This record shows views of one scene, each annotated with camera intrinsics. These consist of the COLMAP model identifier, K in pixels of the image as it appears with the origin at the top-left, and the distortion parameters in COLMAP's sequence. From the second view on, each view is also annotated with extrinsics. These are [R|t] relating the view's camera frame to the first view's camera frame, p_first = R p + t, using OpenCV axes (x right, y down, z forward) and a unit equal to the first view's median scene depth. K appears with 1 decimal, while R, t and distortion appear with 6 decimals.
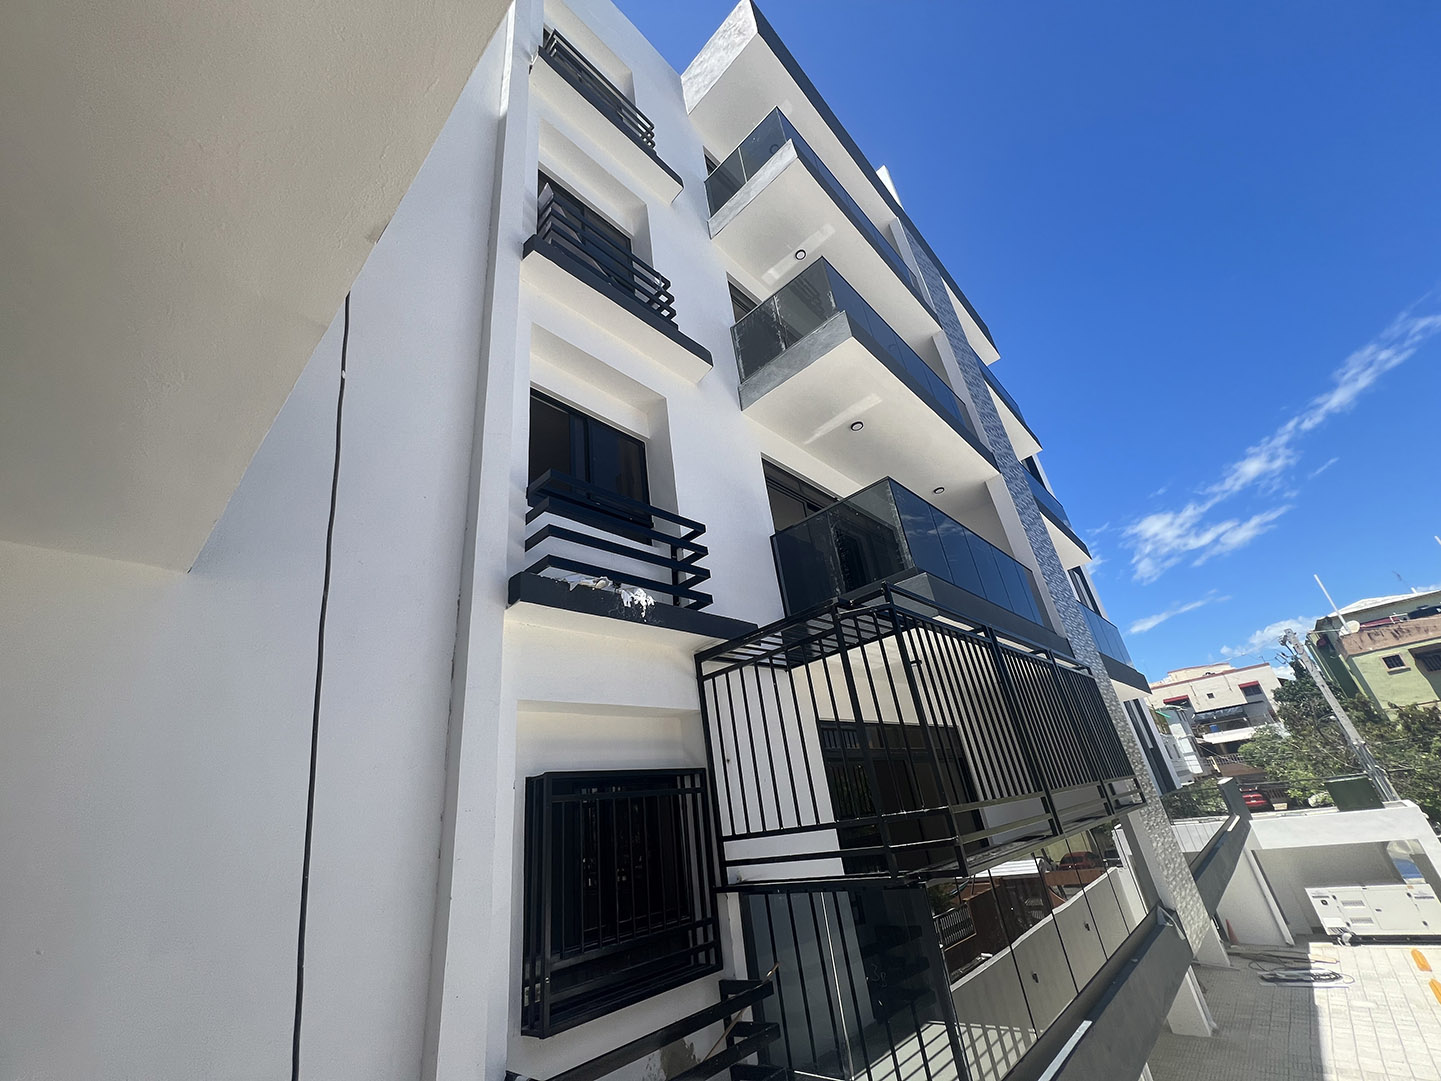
lens RADIAL K [[577.3, 0, 718.2], [0, 577.3, 543.3], [0, 0, 1]] dist [-0.001123, -0.000004]
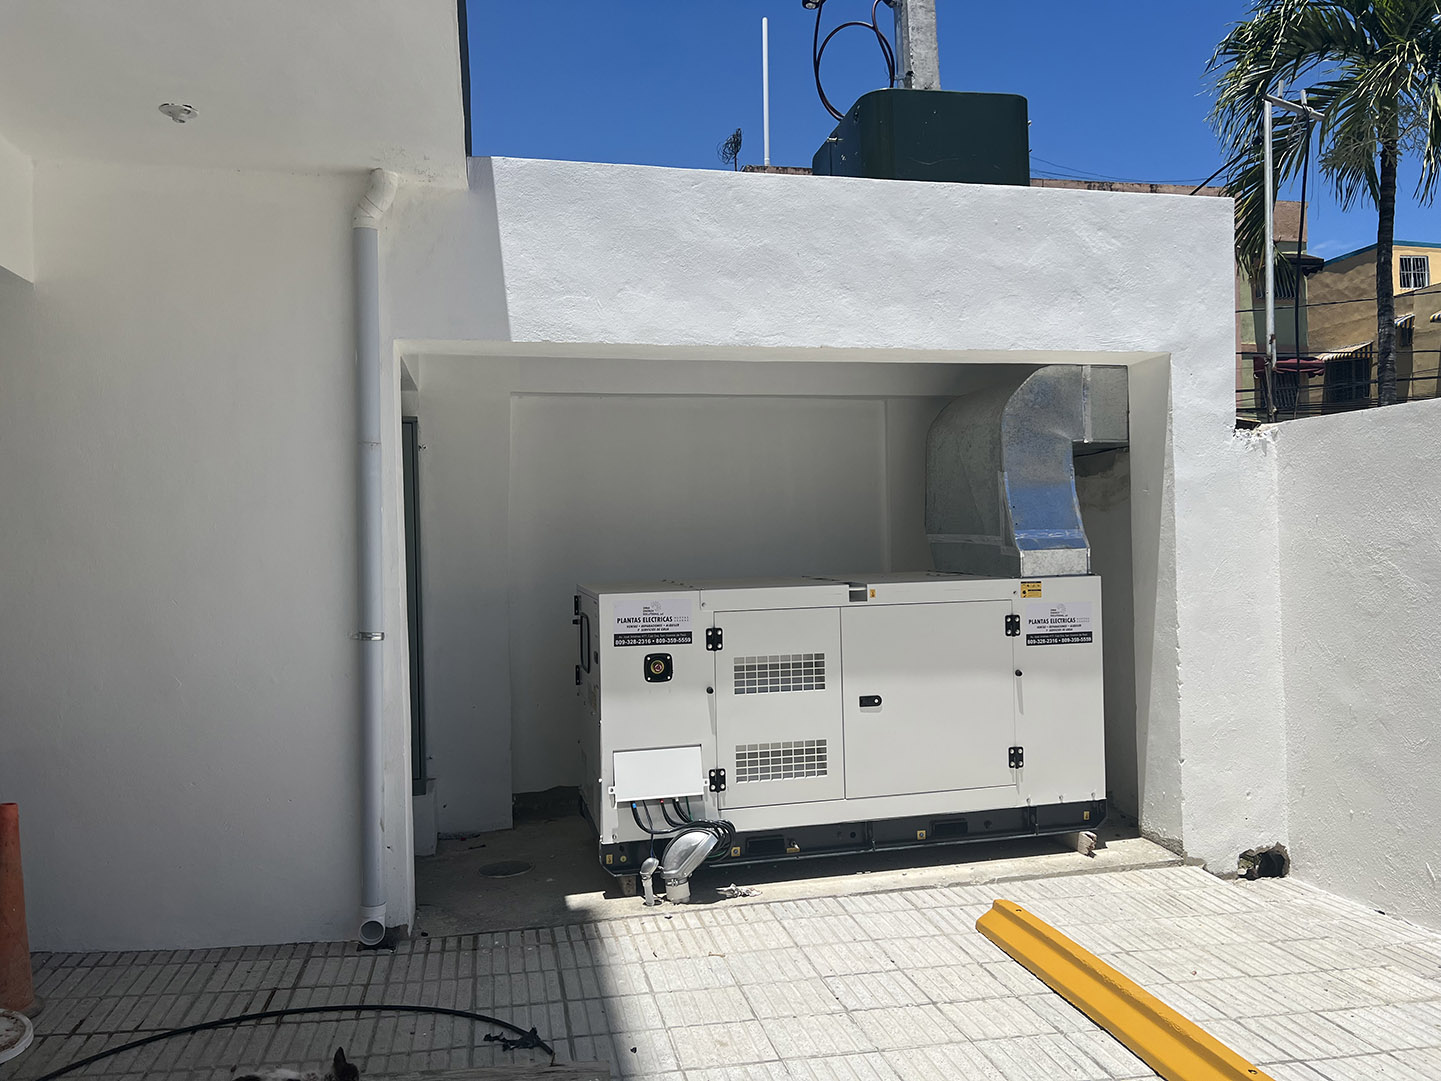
lens RADIAL K [[1078.2, 0, 720.5], [0, 1078.2, 540.5], [0, 0, 1]] dist [0.000939, 0.000126]
pose [[0.559766, 0.107701, 0.821622, 0.829817], [-0.410105, 0.897582, 0.161743, 0.547249], [-0.720053, -0.427489, 0.546604, 0.856953]]
